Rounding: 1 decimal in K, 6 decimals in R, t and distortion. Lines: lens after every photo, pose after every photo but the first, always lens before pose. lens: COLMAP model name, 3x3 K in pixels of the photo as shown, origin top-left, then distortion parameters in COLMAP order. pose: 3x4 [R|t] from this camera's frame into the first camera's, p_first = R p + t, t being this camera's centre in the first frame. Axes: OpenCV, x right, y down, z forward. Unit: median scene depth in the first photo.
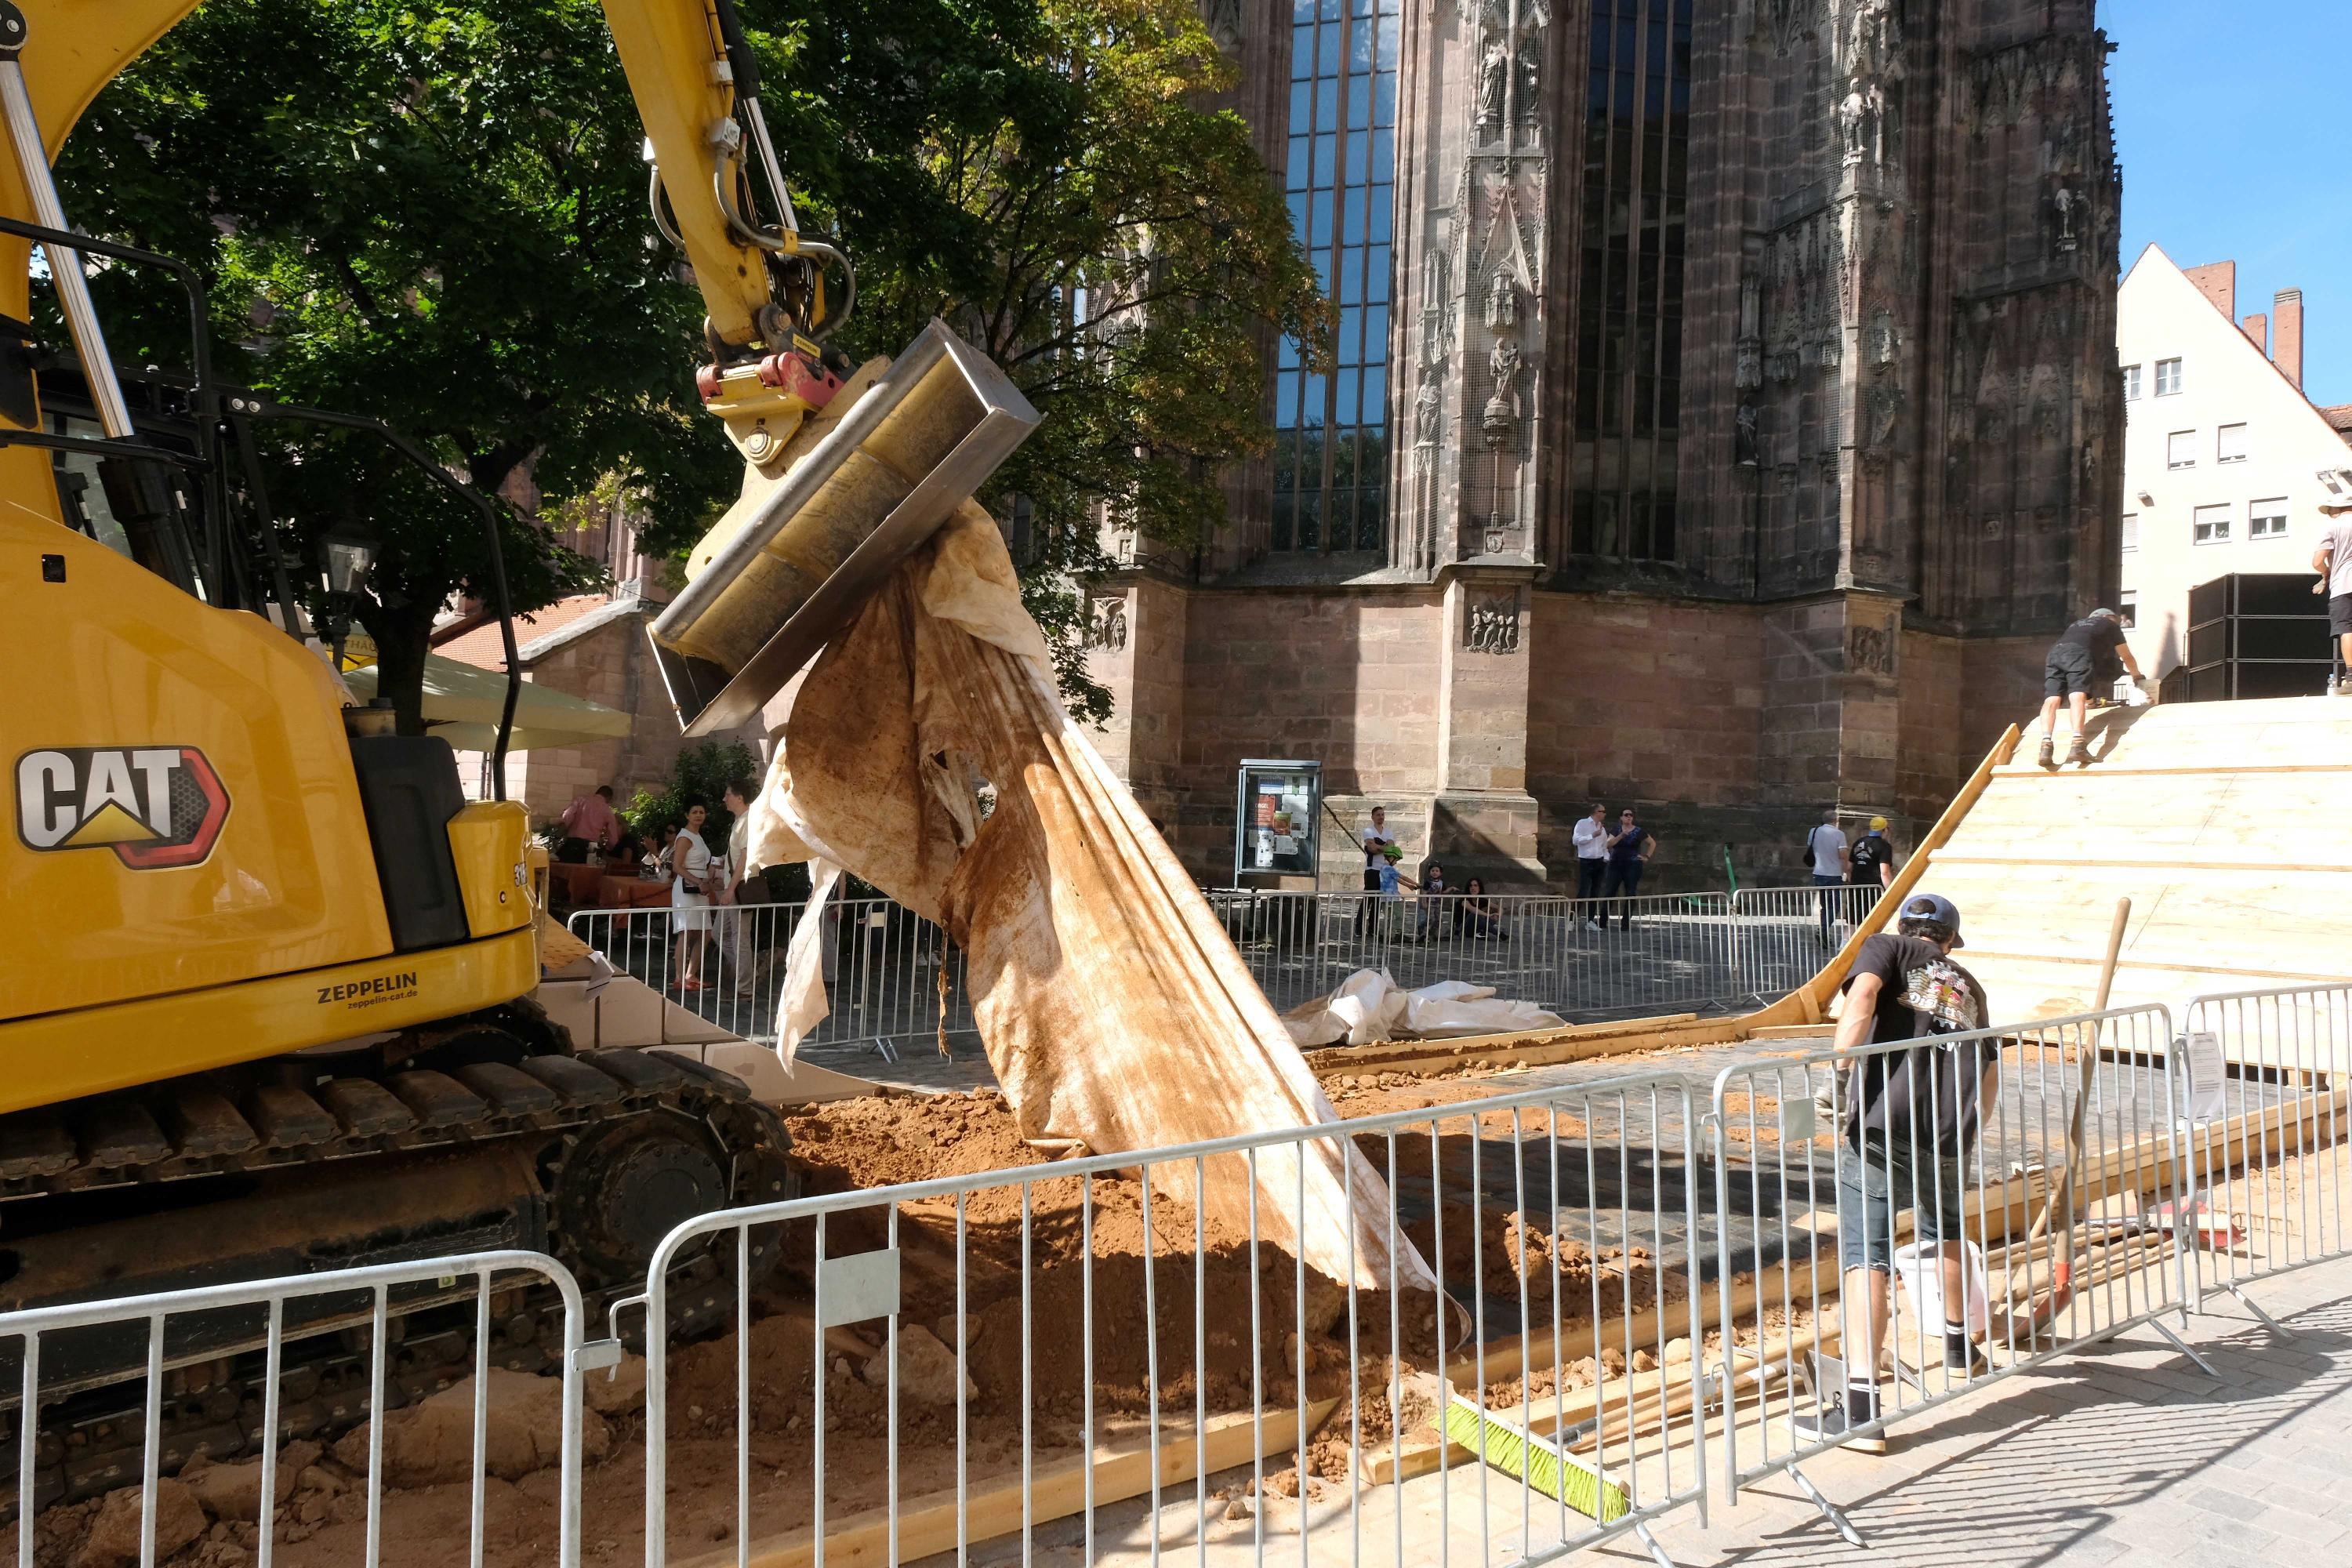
lens RADIAL K [[1620.0, 0, 1176.0], [0, 1620.0, 784.0], [0, 0, 1]] dist [-0.002557, 0.032275]
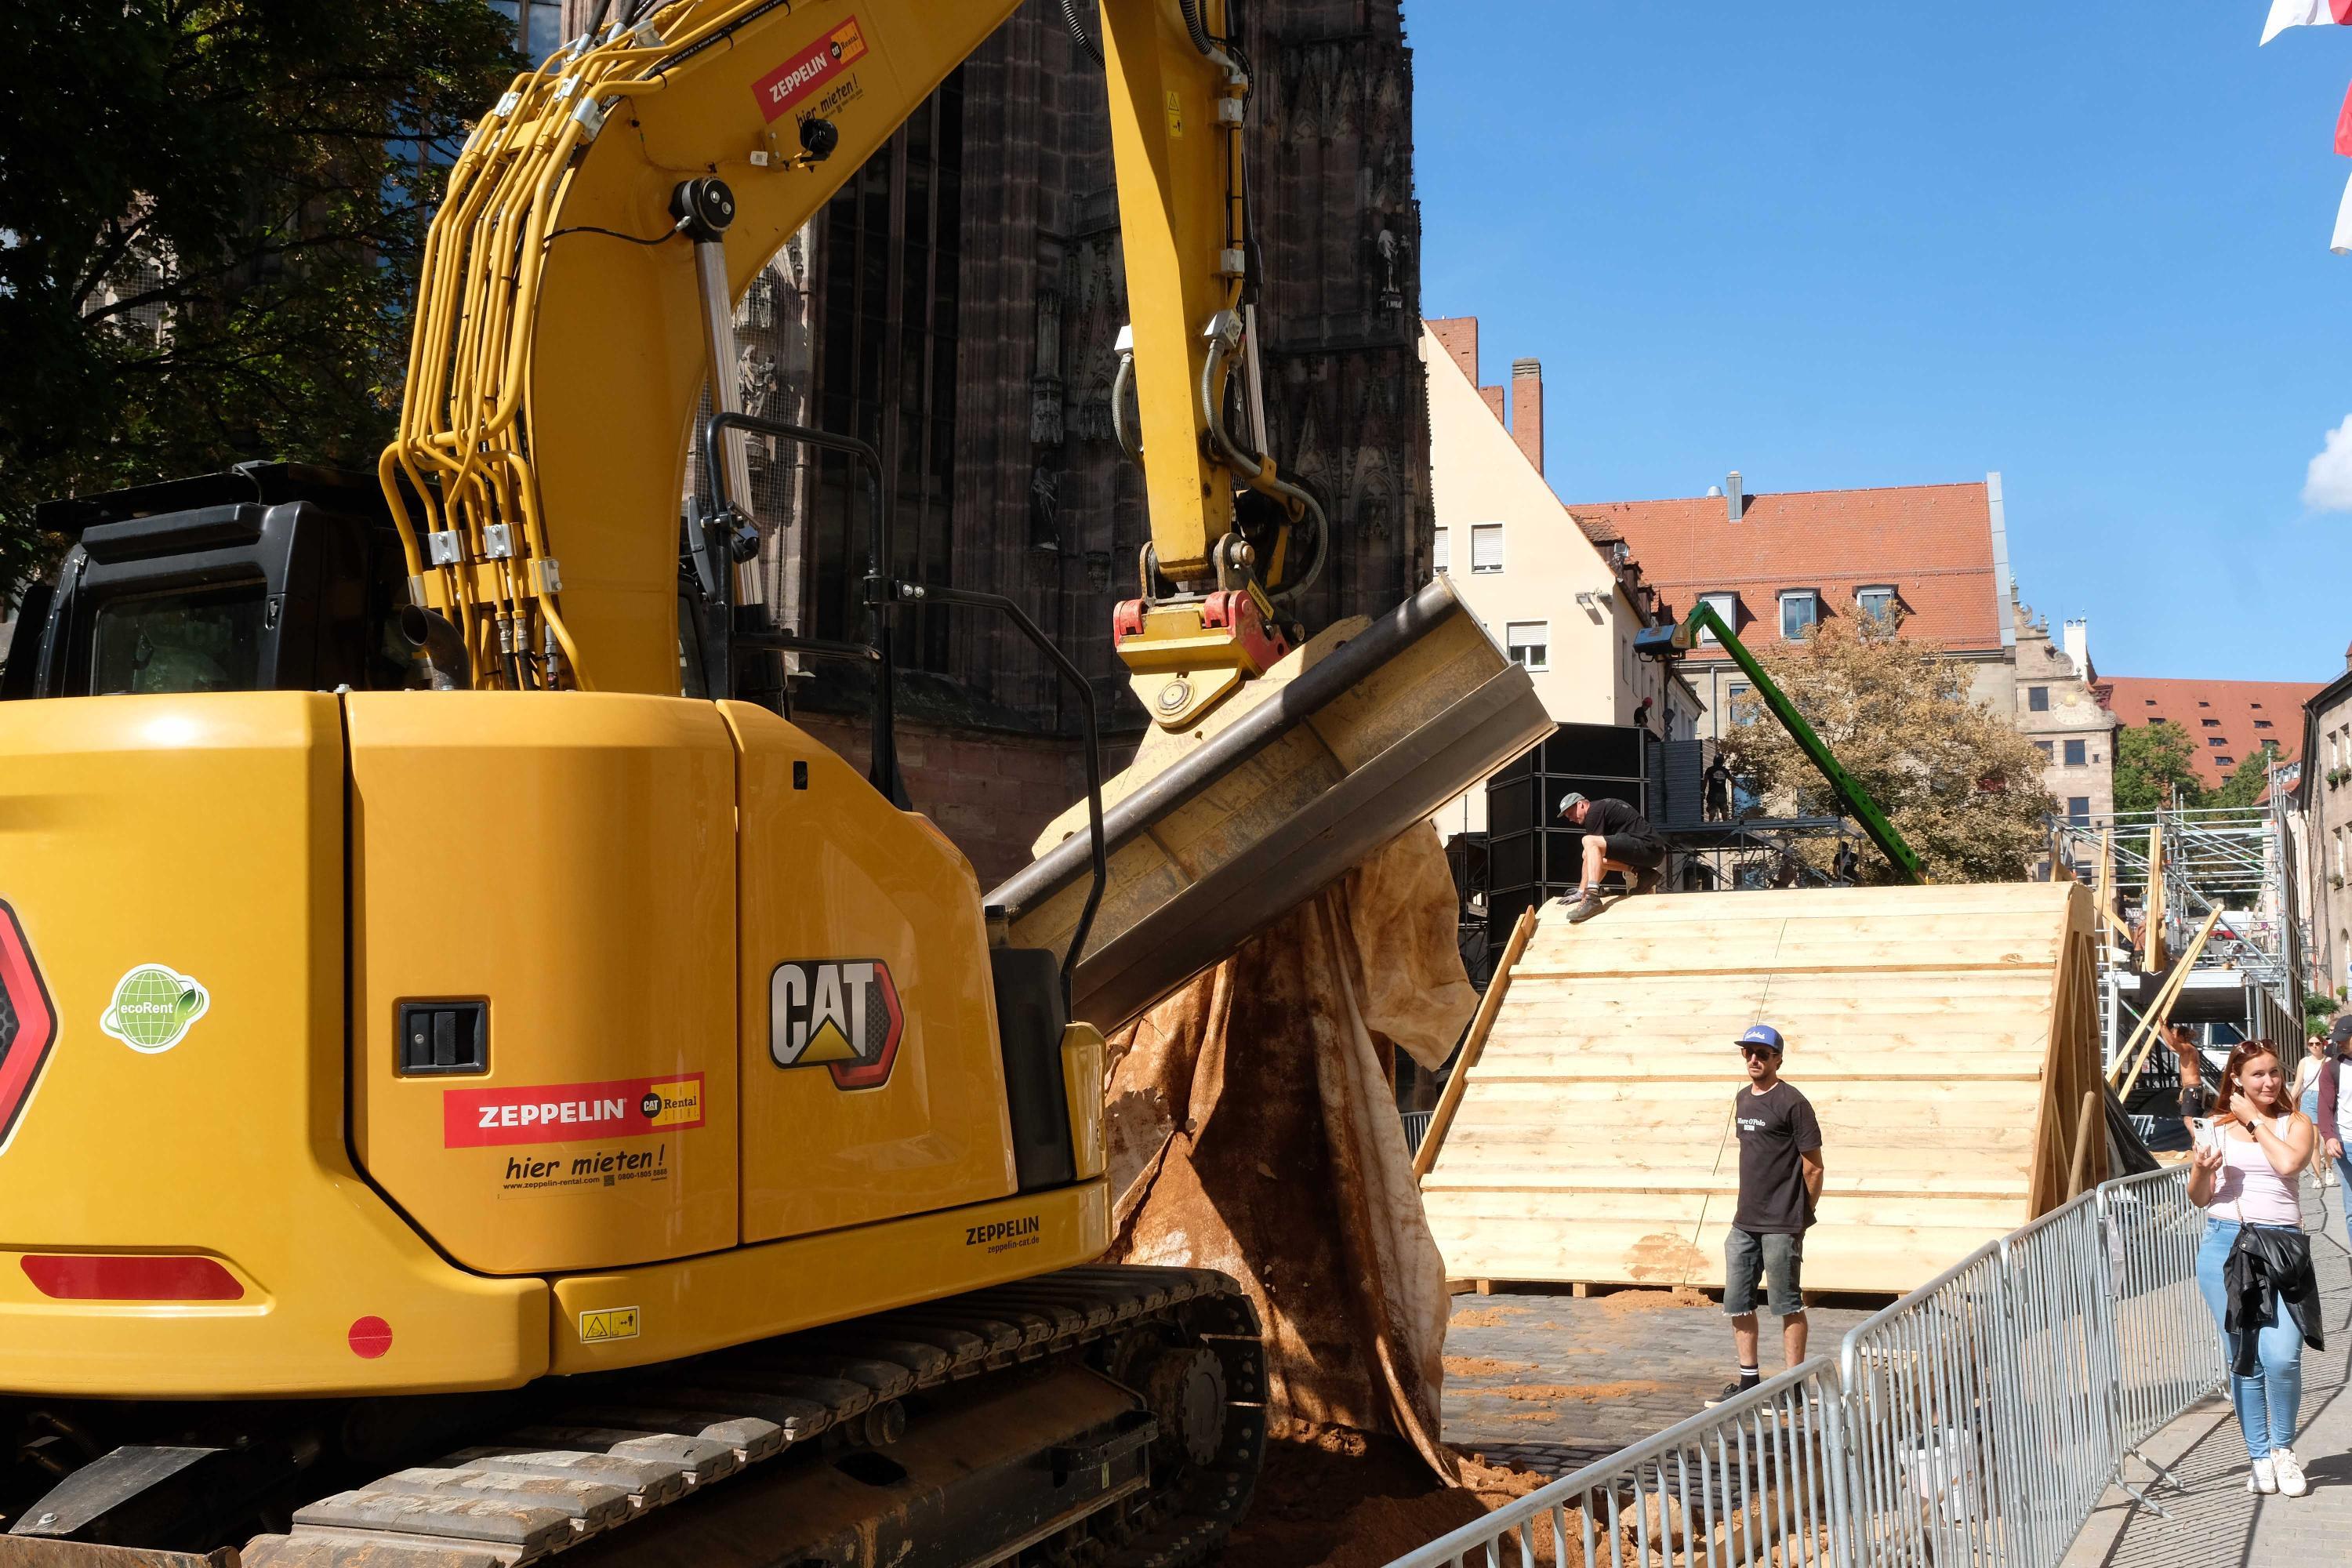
lens RADIAL K [[2636.8, 0, 1176.0], [0, 2636.8, 784.0], [0, 0, 1]] dist [0.054898, 0.023038]
pose [[0.877907, 0.031741, 0.477778, -0.158713], [0.005478, 0.997069, -0.076306, -0.000844], [-0.478800, 0.069607, 0.875160, -0.057512]]
